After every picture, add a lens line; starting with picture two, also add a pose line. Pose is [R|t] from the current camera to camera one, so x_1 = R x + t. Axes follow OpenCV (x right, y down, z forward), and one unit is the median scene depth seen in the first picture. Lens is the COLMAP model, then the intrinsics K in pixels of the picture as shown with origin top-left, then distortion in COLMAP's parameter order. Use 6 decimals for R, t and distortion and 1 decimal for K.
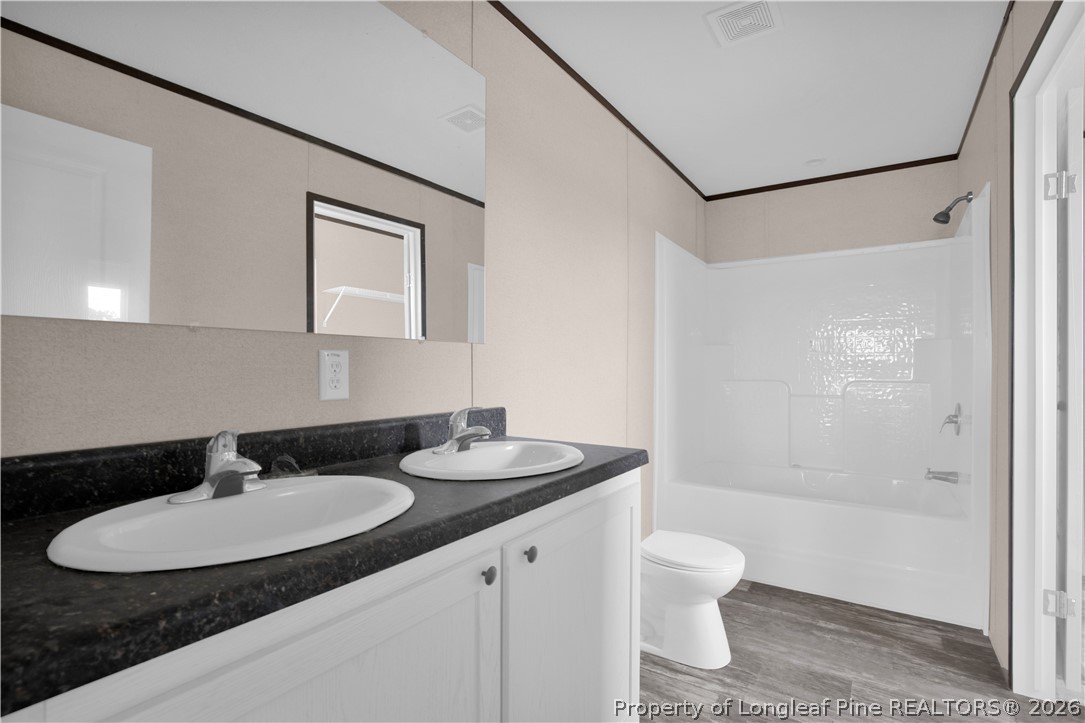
lens RADIAL K [[506.4, 0, 546.2], [0, 506.4, 372.9], [0, 0, 1]] dist [-0.041045, 0.013901]
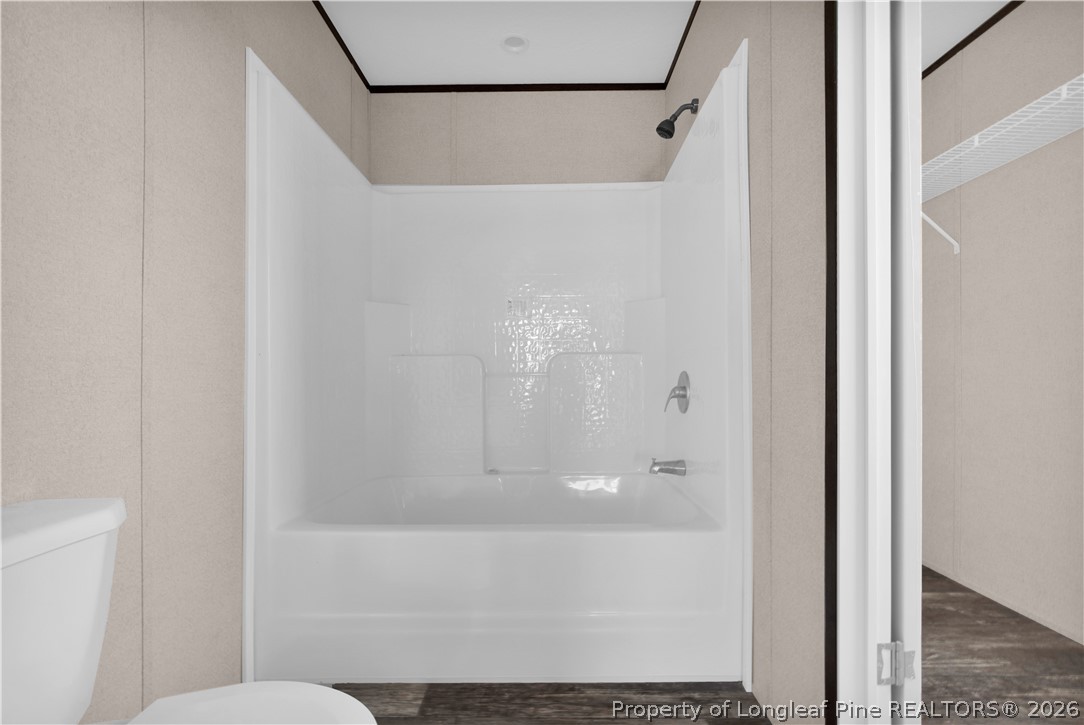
lens RADIAL K [[505.9, 0, 545.7], [0, 505.9, 373.9], [0, 0, 1]] dist [-0.041045, 0.013901]
pose [[0.840911, -0.001173, 0.541172, 0.221911], [0.010035, 0.999860, -0.013425, 0.073791], [-0.541080, 0.016719, 0.840805, 0.452794]]
